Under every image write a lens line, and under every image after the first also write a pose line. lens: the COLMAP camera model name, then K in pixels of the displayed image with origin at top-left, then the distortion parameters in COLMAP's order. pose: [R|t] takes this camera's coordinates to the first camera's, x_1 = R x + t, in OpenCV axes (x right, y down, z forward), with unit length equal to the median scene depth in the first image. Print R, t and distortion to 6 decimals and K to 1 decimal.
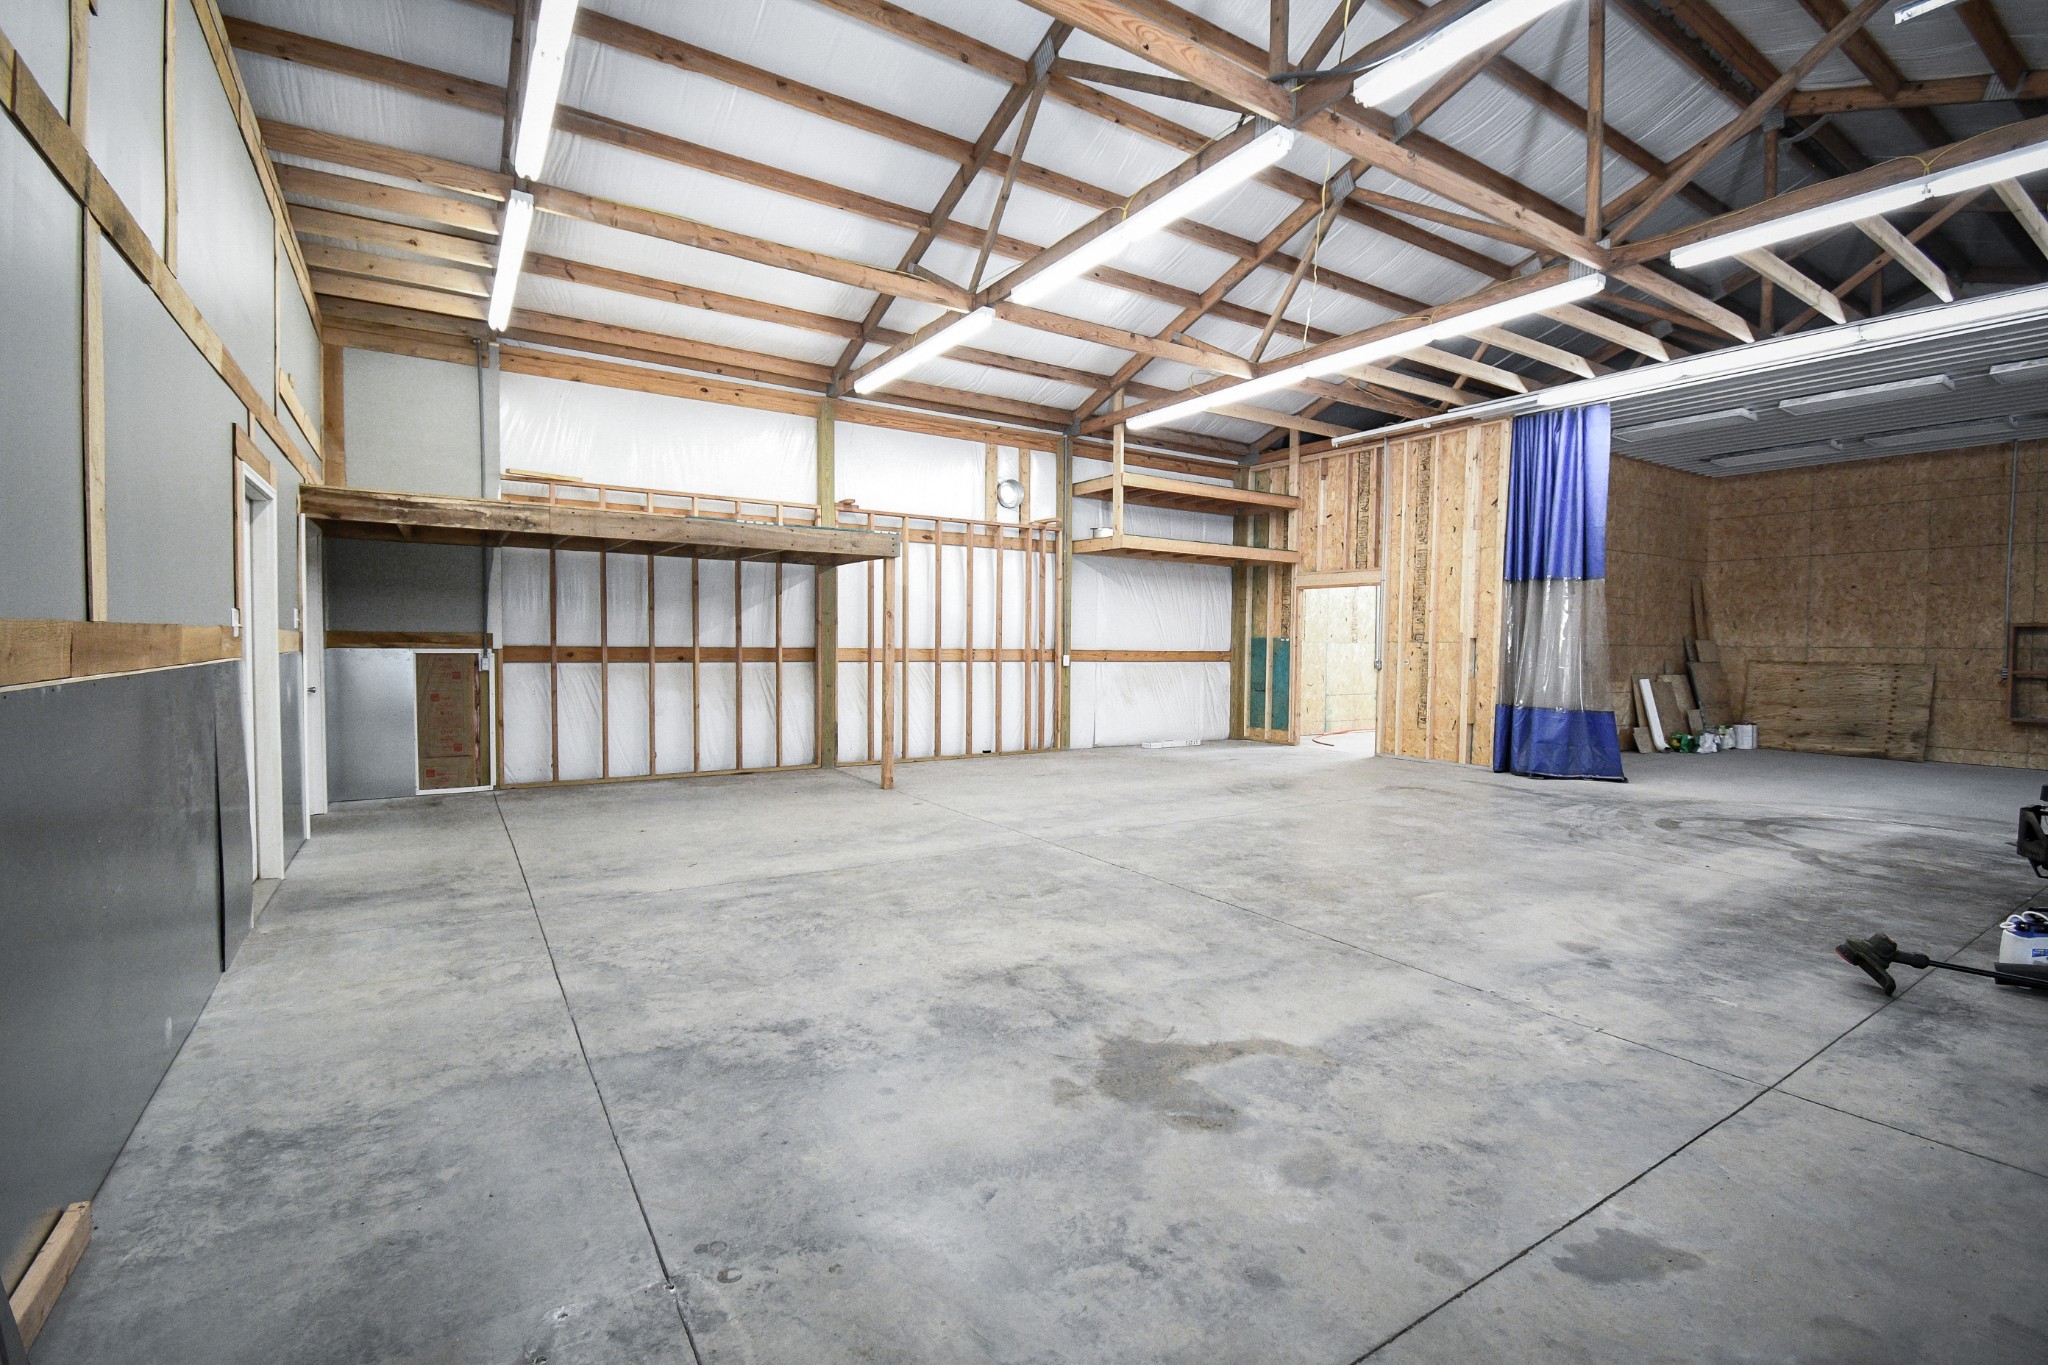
lens RADIAL K [[905.1, 0, 1024.0], [0, 905.1, 682.5], [0, 0, 1]] dist [0.019890, -0.027475]
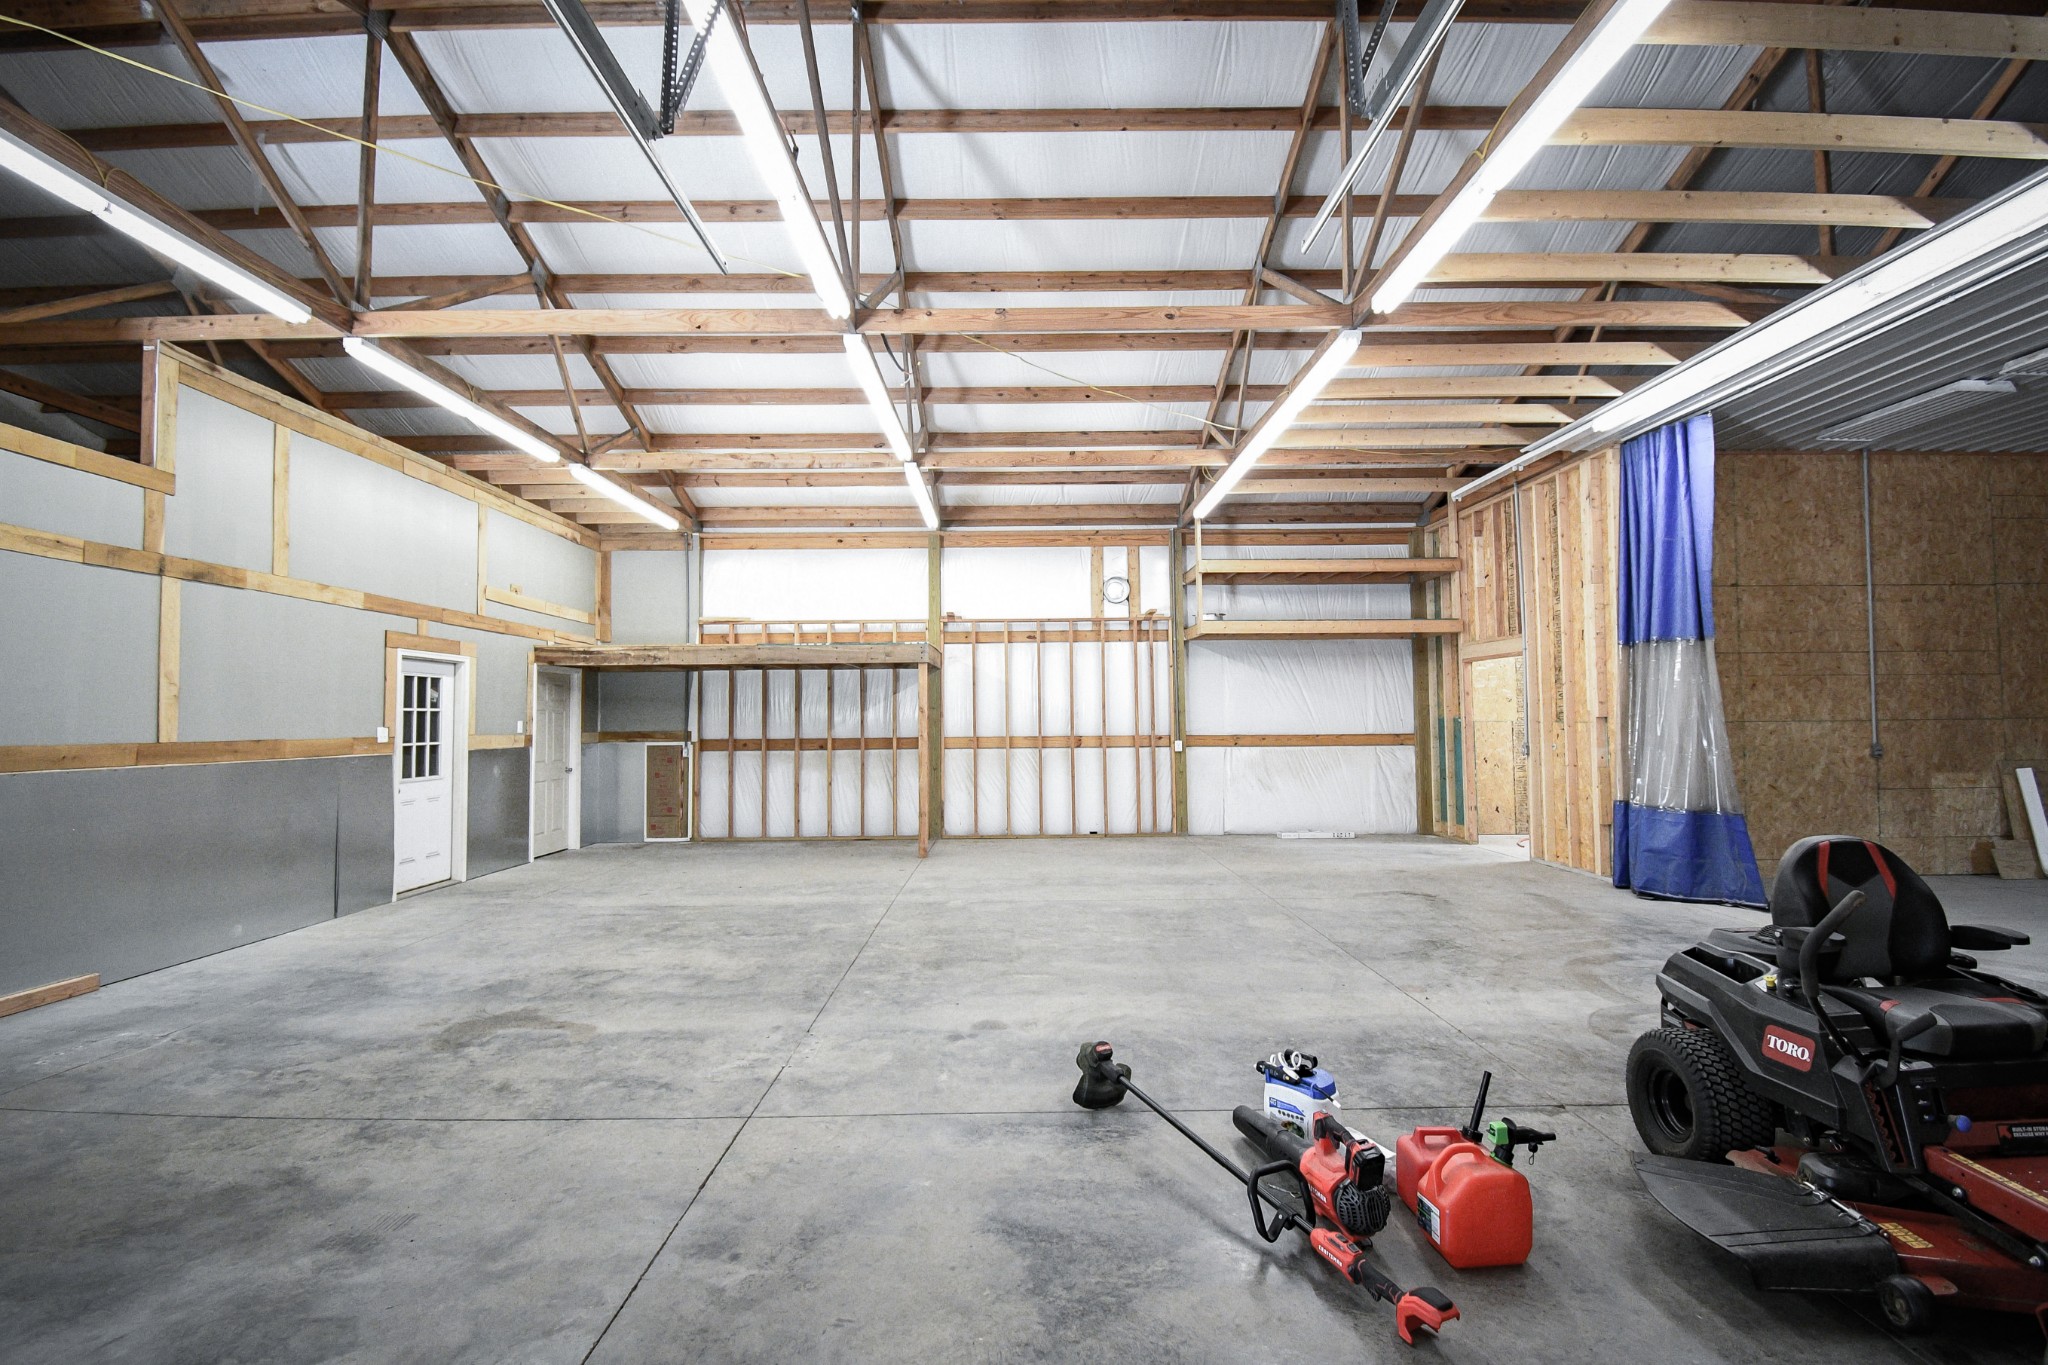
lens RADIAL K [[931.0, 0, 1024.0], [0, 931.0, 682.5], [0, 0, 1]] dist [0.021900, -0.028201]
pose [[0.841035, -0.040826, -0.539439, 0.498840], [-0.005391, 0.996466, -0.083819, -0.007150], [0.540954, 0.073403, 0.837843, 0.029785]]
